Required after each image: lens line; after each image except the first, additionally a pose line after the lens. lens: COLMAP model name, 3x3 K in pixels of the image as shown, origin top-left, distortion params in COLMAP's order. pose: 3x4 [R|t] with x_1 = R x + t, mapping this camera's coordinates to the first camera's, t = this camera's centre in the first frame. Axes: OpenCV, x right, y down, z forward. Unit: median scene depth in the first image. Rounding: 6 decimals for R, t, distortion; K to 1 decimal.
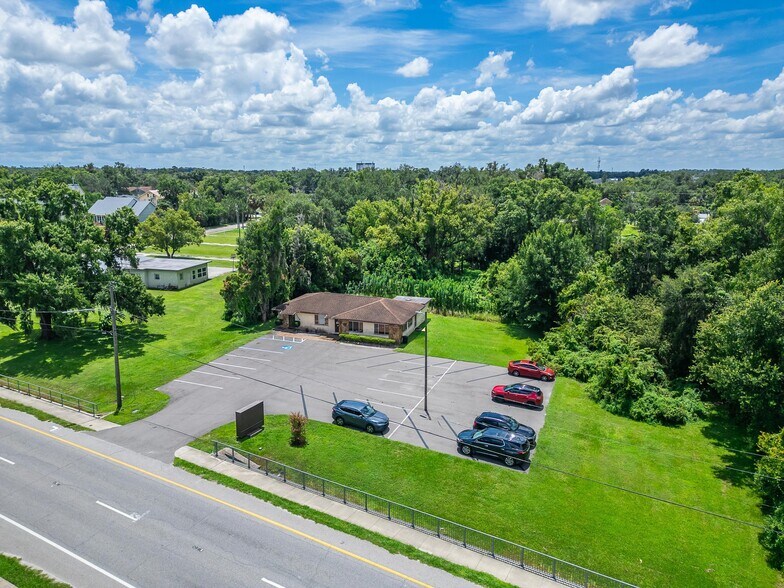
lens RADIAL K [[549.0, 0, 387.7], [0, 549.0, 296.1], [0, 0, 1]] dist [0.048875, -0.033411]
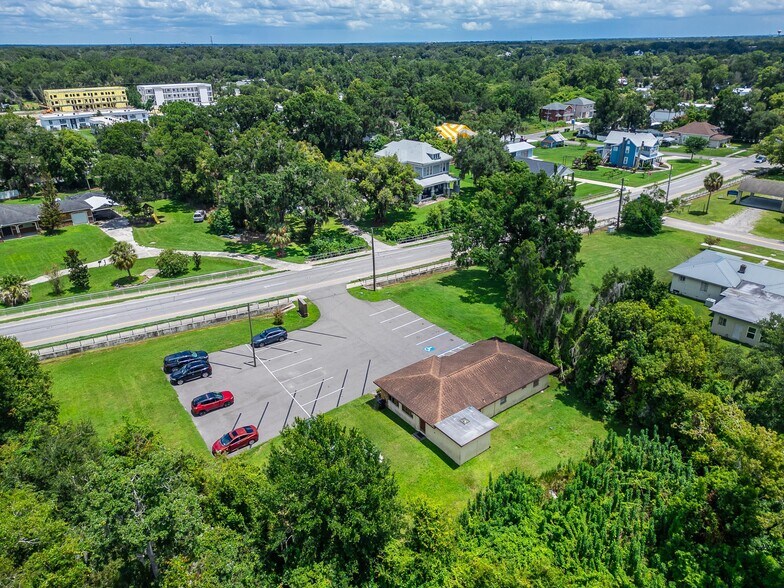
lens RADIAL K [[544.2, 0, 389.2], [0, 544.2, 295.6], [0, 0, 1]] dist [0.076986, -0.077768]
pose [[-0.548225, 0.353252, -0.758065, 0.720143], [-0.175652, 0.837566, 0.517329, -0.603843], [0.817677, 0.416768, -0.397125, 1.422402]]
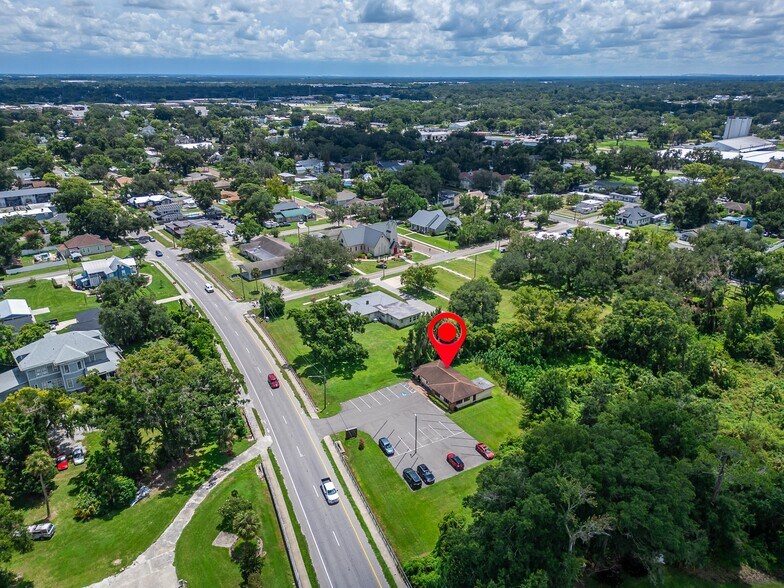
lens RADIAL K [[544.2, 0, 389.2], [0, 544.2, 295.6], [0, 0, 1]] dist [0.076986, -0.077768]
pose [[0.793872, 0.225231, -0.564836, 0.951902], [-0.135679, 0.971067, 0.196521, -0.743796], [0.592756, -0.079376, 0.801461, -0.766389]]
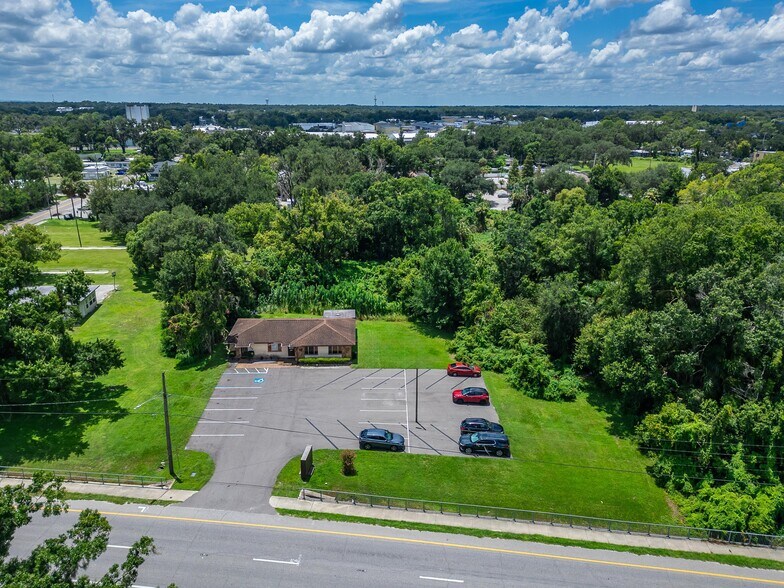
lens RADIAL K [[564.6, 0, 389.8], [0, 564.6, 294.0], [0, 0, 1]] dist [0.053381, -0.041320]
pose [[0.926300, -0.119415, 0.357363, -0.353623], [0.081350, 0.989463, 0.119771, -0.214121], [-0.367900, -0.081872, 0.926254, -0.173982]]
